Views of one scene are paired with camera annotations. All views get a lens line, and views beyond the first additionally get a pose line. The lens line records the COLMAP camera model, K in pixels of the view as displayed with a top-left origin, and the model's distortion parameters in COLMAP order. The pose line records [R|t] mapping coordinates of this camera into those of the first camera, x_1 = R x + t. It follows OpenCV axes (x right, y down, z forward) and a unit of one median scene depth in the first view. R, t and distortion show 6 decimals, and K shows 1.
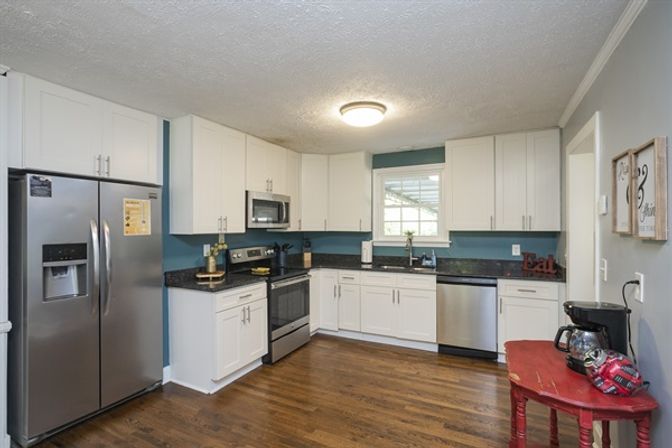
lens RADIAL K [[325.9, 0, 336.0], [0, 325.9, 224.0], [0, 0, 1]] dist [0.001574, 0.000575]
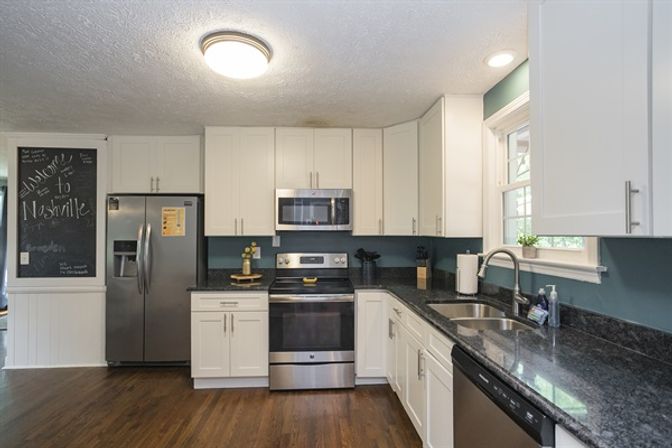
lens RADIAL K [[317.9, 0, 248.5], [0, 317.9, 227.5], [0, 0, 1]] dist [-0.001086, 0.000066]
pose [[0.490561, -0.011676, -0.871329, 0.544343], [0.006352, 0.999932, -0.009823, 0.014098], [0.871384, -0.000716, 0.490601, 0.594256]]
